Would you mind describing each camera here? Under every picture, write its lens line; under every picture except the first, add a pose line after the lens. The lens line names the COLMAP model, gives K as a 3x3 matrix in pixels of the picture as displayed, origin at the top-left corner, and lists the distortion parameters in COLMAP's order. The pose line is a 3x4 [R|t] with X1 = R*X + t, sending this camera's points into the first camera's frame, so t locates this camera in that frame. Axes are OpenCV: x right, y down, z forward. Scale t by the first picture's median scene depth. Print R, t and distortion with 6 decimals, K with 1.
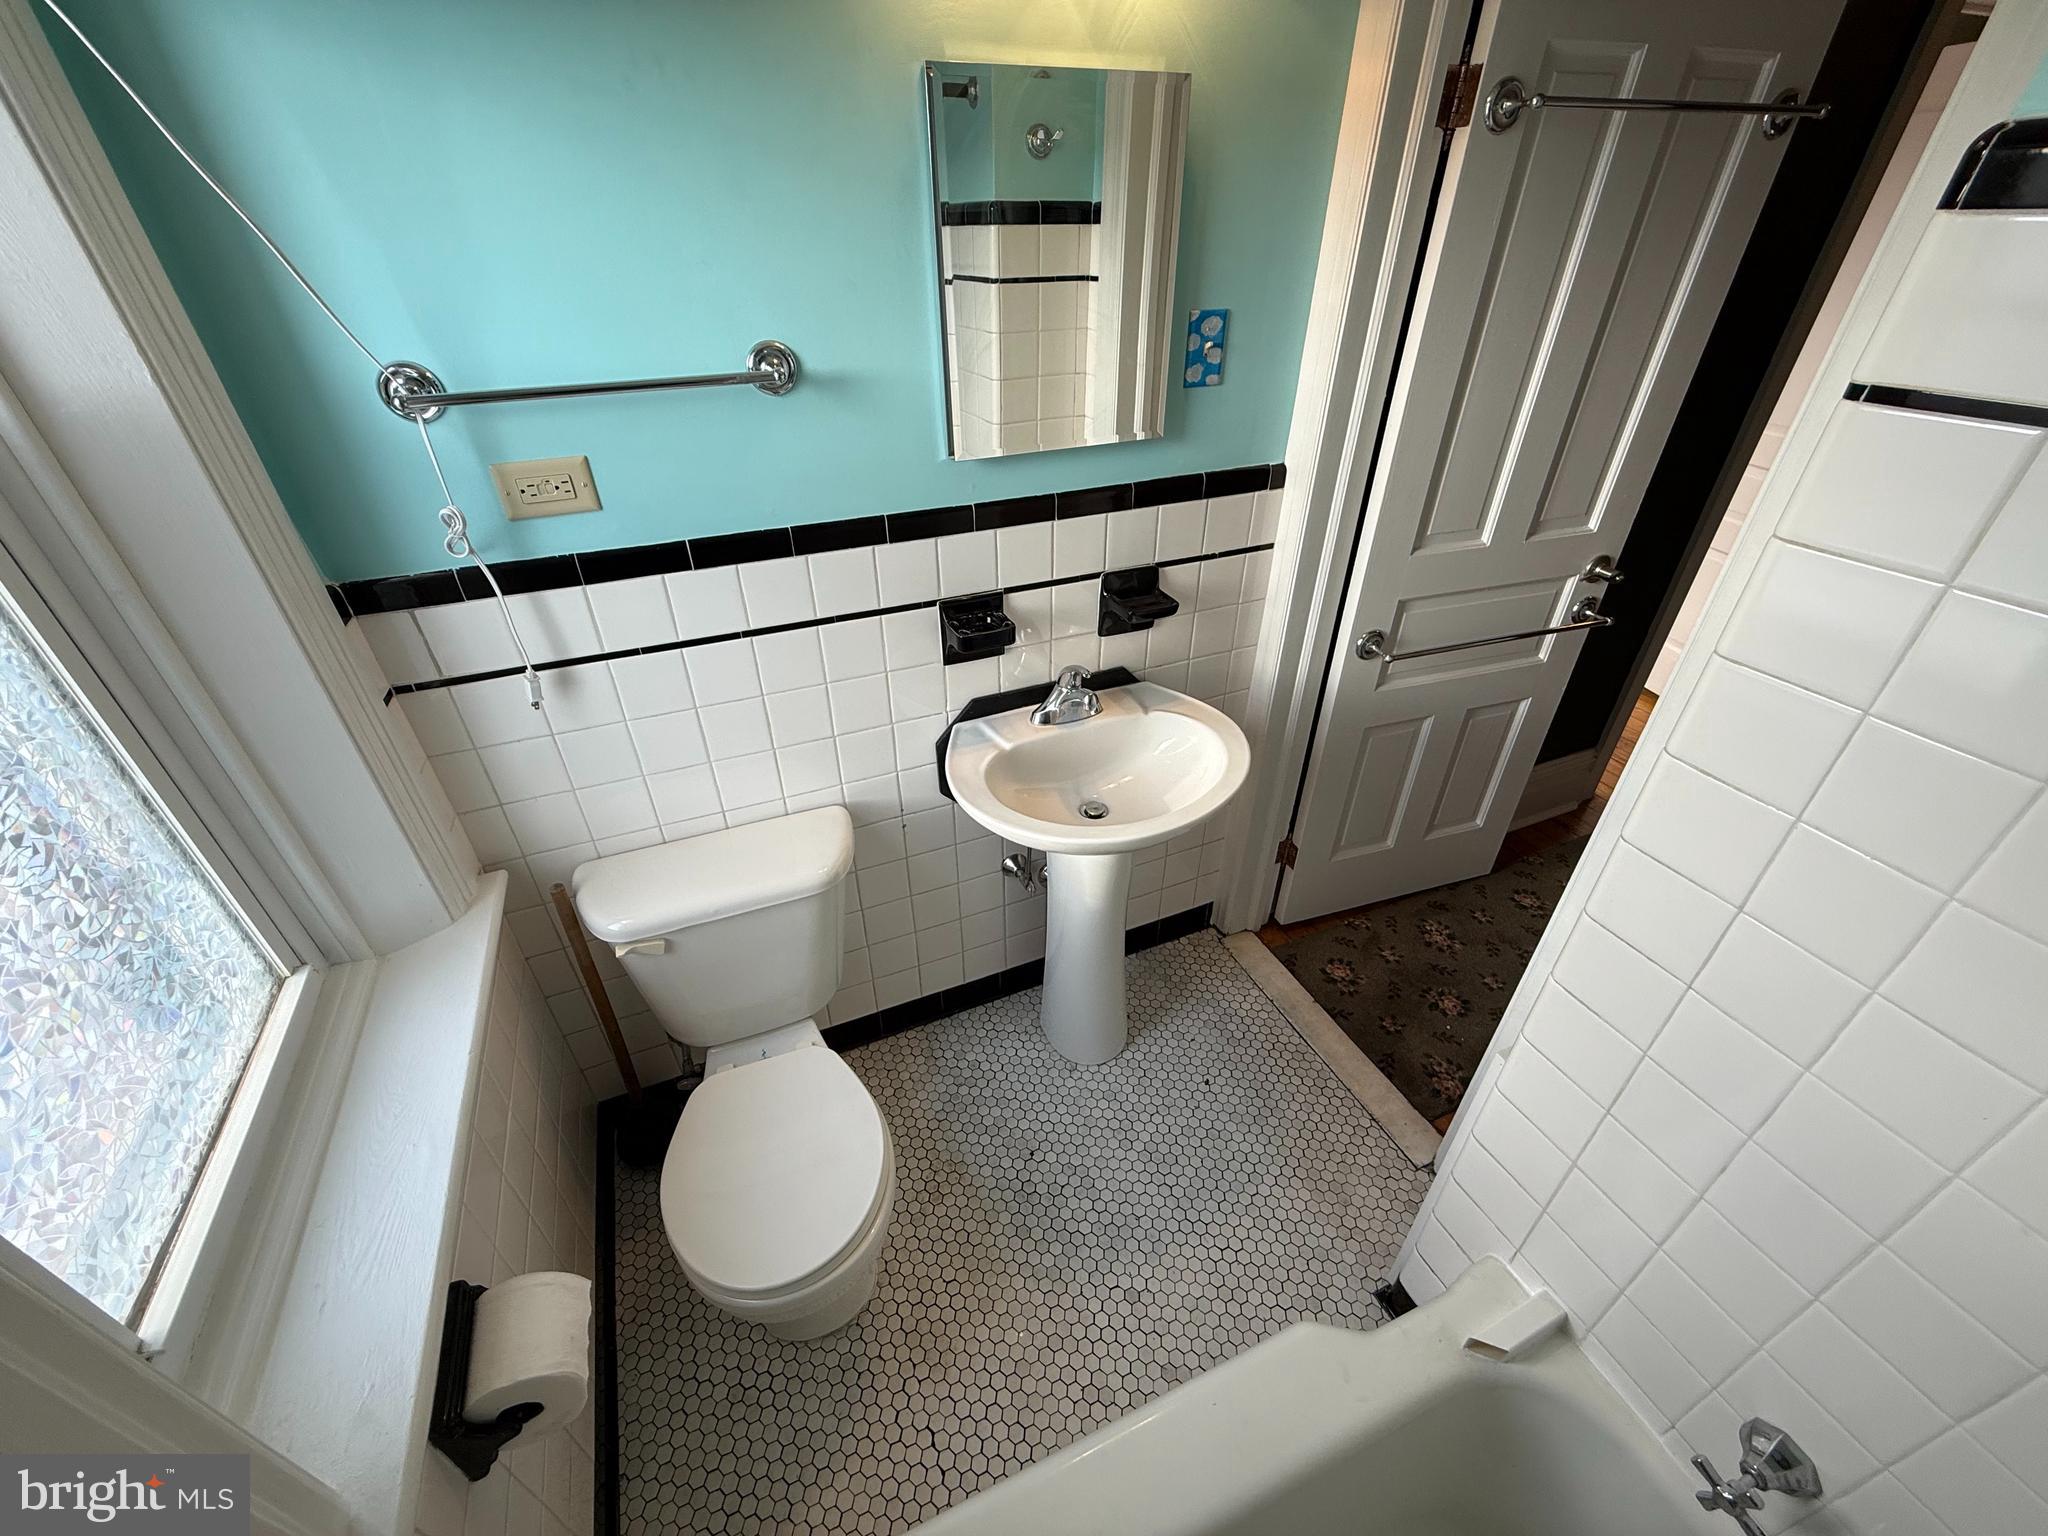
lens RADIAL K [[814.3, 0, 1017.5], [0, 814.3, 767.5], [0, 0, 1]] dist [0.000466, -0.000049]
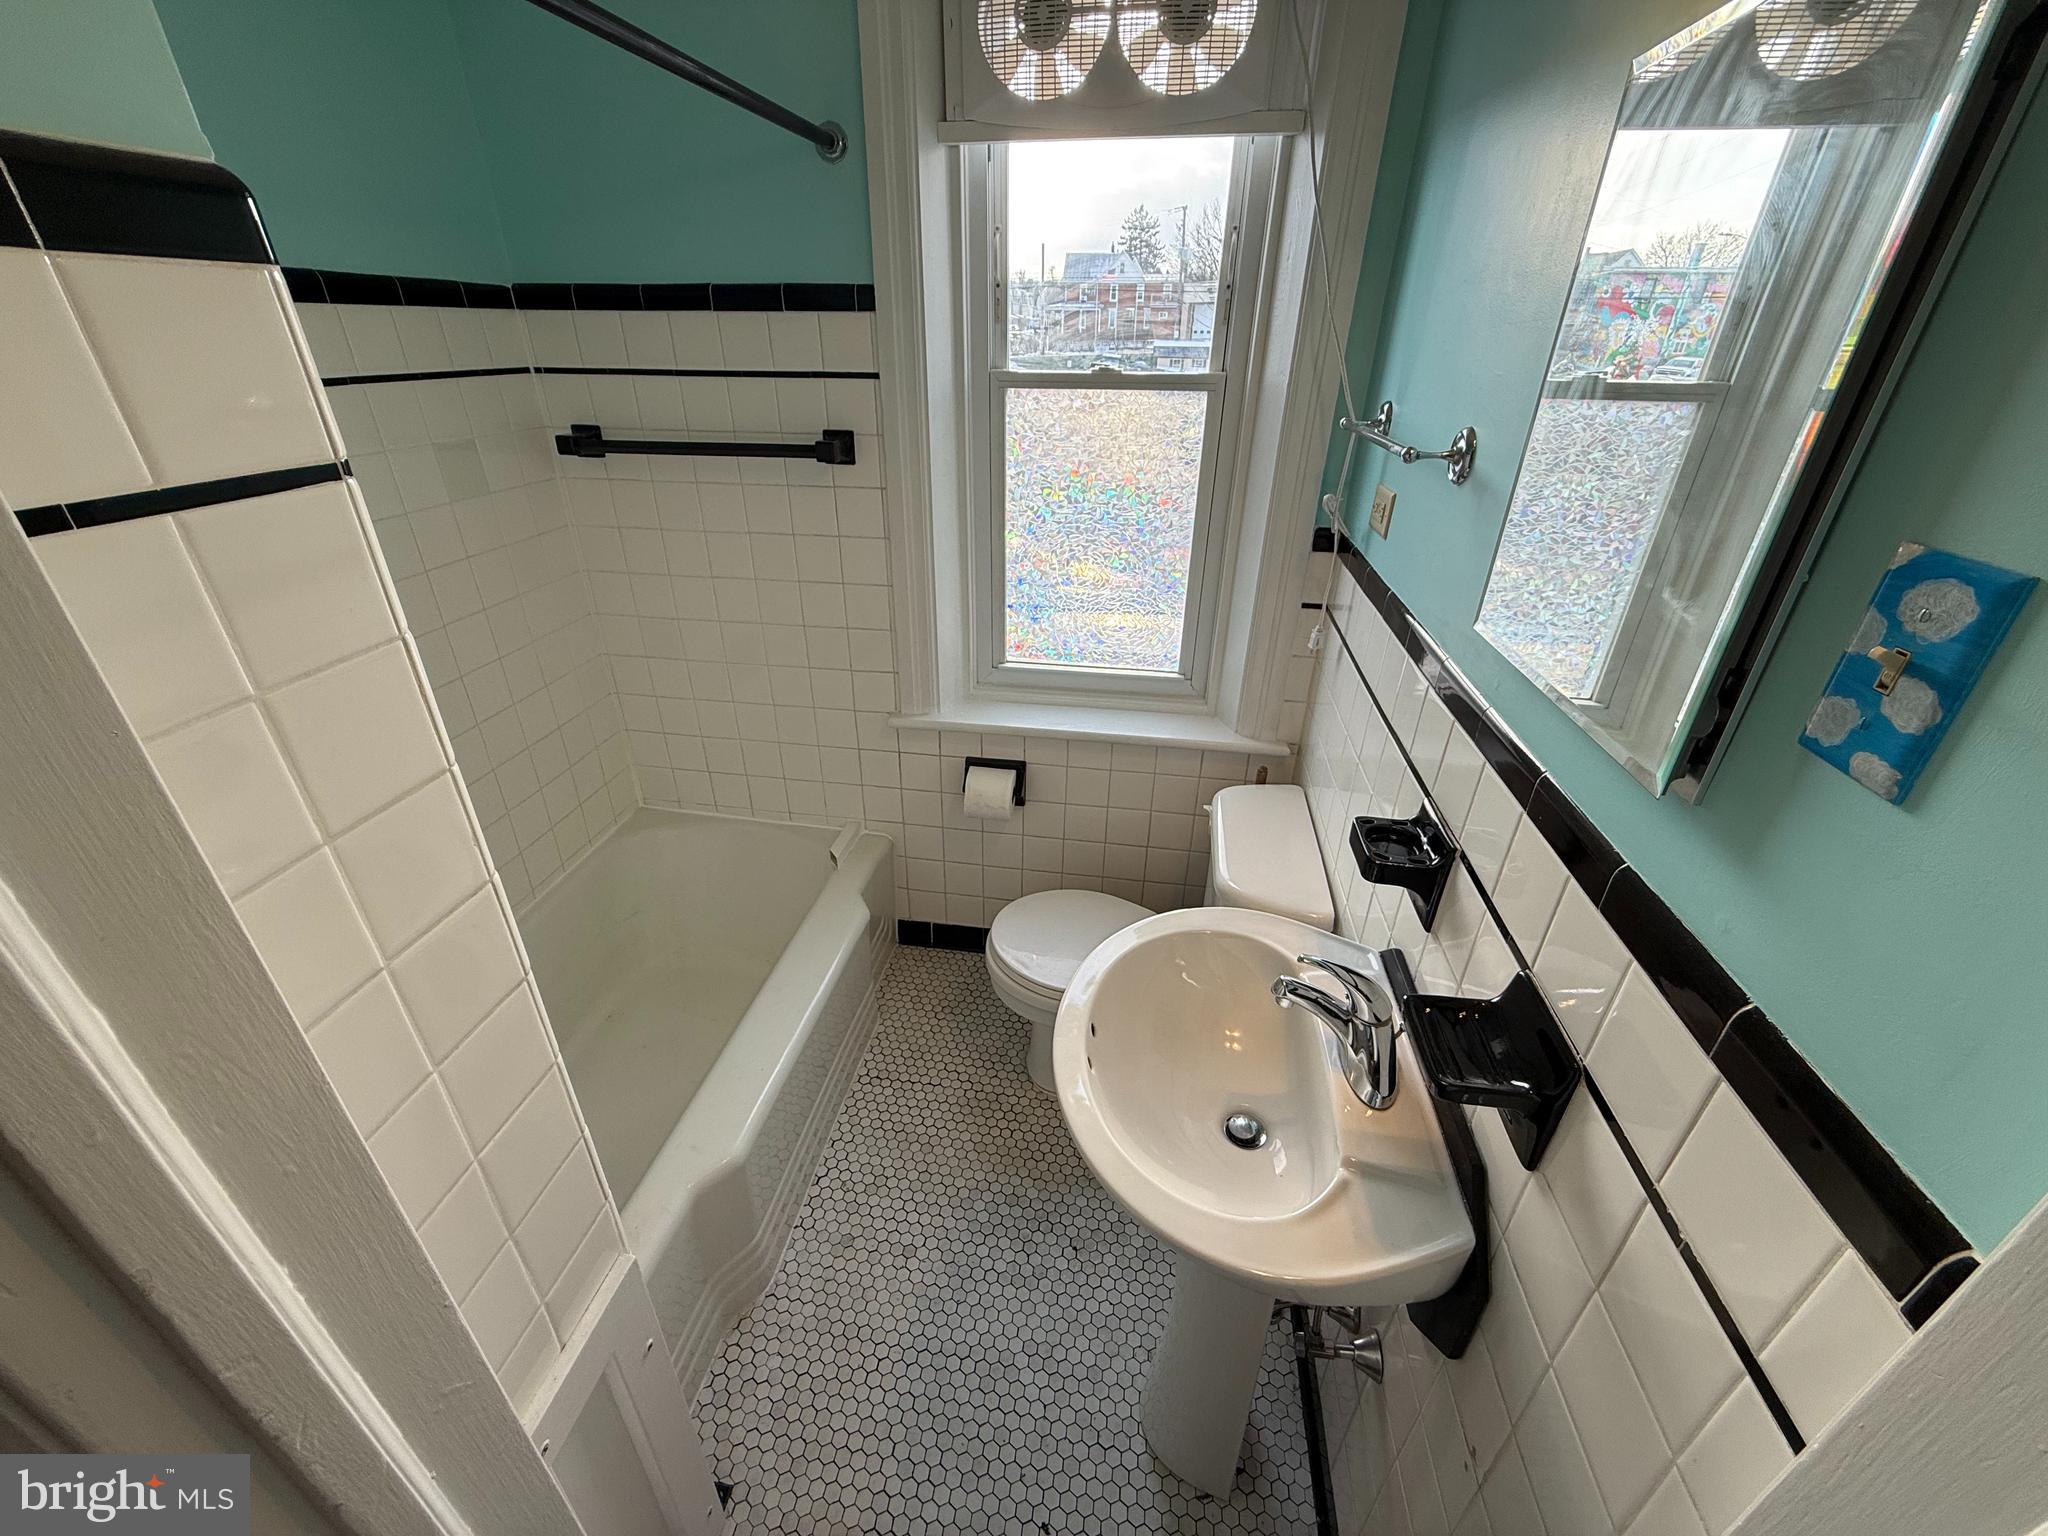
lens RADIAL K [[814.3, 0, 1017.9], [0, 814.3, 767.0], [0, 0, 1]] dist [0.000466, -0.000049]
pose [[-0.532091, 0.404664, -0.743725, 0.571728], [-0.474878, 0.584597, 0.657828, -0.474012], [0.700979, 0.703202, -0.118893, 0.733165]]
